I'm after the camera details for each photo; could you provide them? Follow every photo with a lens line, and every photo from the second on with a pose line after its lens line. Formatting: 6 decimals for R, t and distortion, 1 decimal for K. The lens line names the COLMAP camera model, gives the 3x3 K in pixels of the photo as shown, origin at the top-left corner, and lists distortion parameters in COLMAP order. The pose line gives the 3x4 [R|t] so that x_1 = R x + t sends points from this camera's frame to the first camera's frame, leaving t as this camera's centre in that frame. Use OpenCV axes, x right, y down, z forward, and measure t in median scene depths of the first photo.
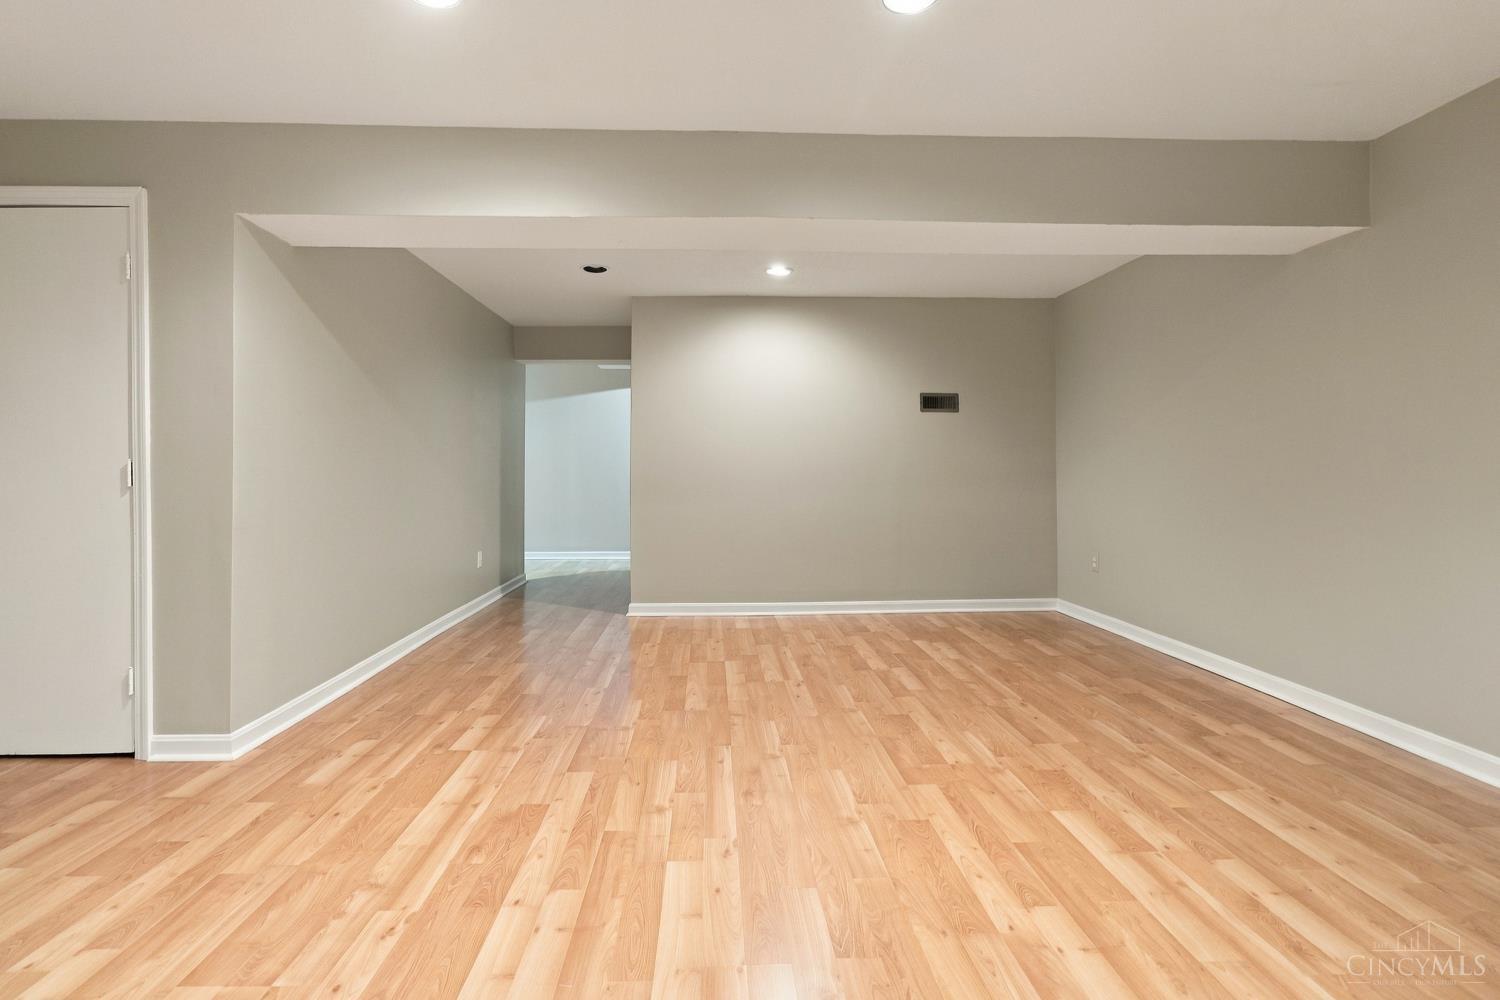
lens RADIAL K [[714.9, 0, 728.2], [0, 714.9, 466.4], [0, 0, 1]] dist [-0.009119, -0.000106]
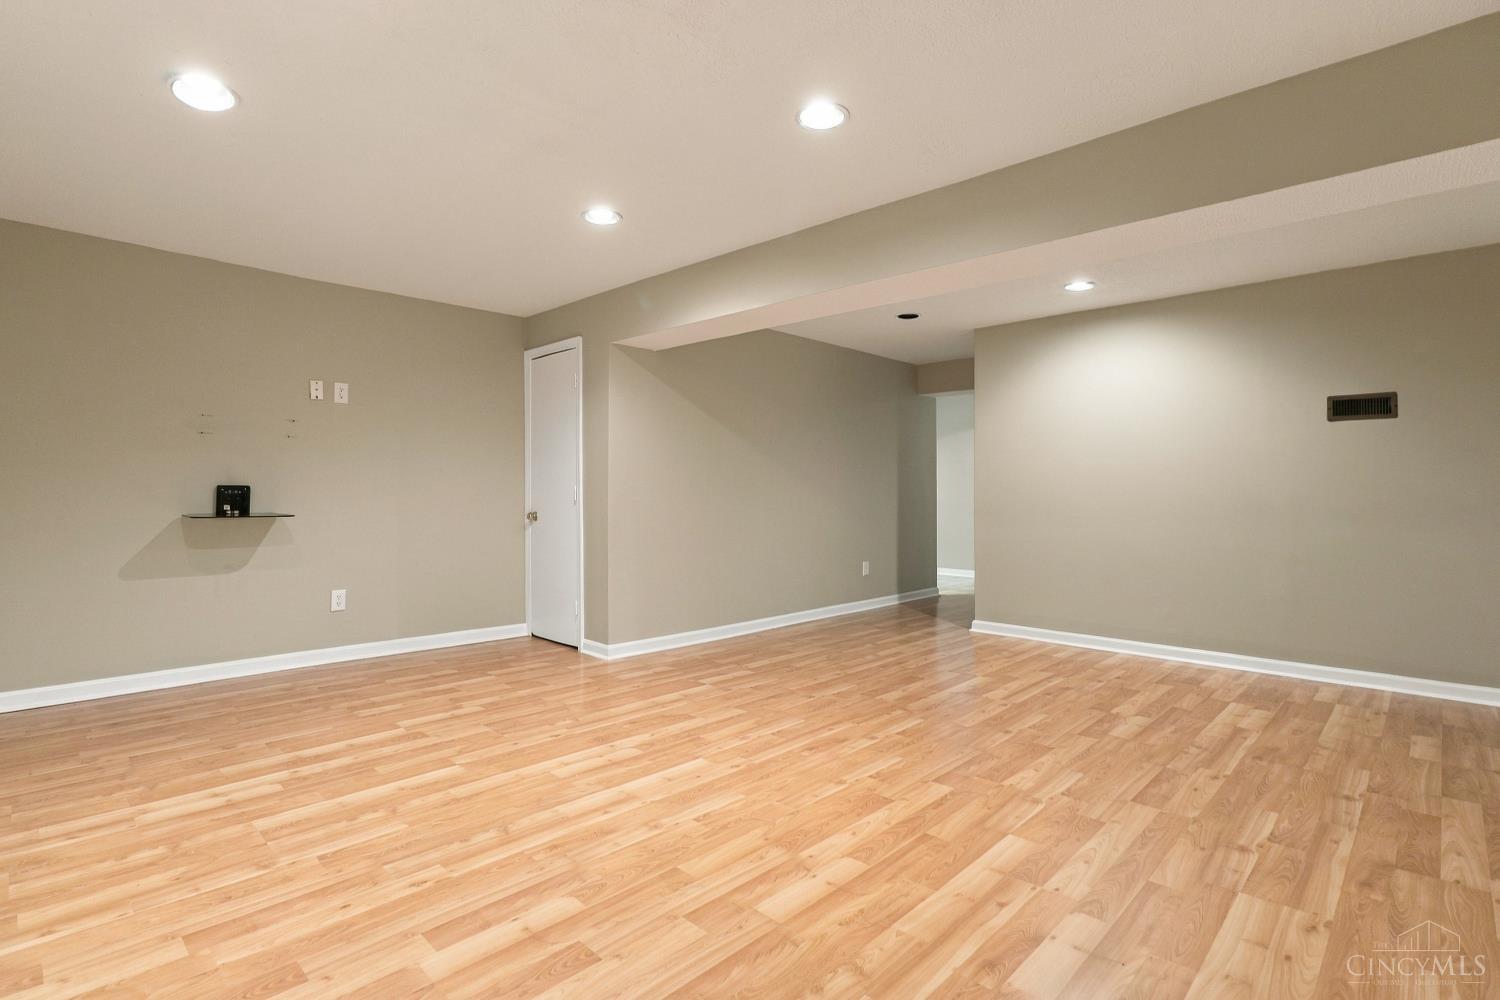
lens RADIAL K [[729.5, 0, 727.2], [0, 729.5, 467.5], [0, 0, 1]] dist [-0.011537, 0.001599]
pose [[0.689096, -0.016151, -0.724490, 0.777832], [-0.003628, 0.999662, -0.025736, -0.007612], [0.724661, 0.020363, 0.688805, -0.011864]]
